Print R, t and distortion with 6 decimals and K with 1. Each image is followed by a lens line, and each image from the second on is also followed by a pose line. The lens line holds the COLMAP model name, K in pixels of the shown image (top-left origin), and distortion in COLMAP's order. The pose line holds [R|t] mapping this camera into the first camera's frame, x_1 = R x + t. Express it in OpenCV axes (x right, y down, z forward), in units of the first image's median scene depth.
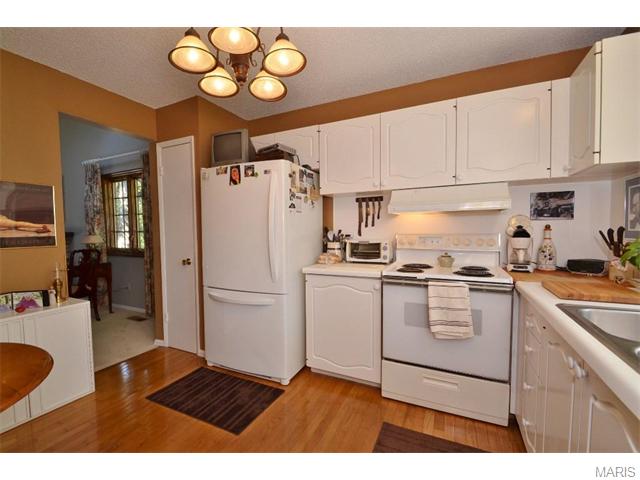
lens RADIAL K [[287.1, 0, 314.6], [0, 287.1, 242.5], [0, 0, 1]] dist [0.002538, -0.000491]
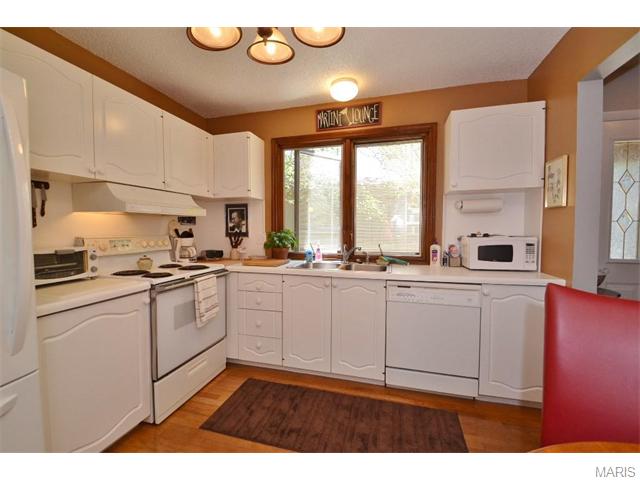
lens RADIAL K [[287.1, 0, 315.2], [0, 287.1, 238.6], [0, 0, 1]] dist [0.002538, -0.000491]
pose [[-0.177991, -0.029548, 0.983588, -0.702115], [0.044350, 0.998293, 0.038015, -0.037298], [-0.983032, 0.050388, -0.176377, 0.674230]]
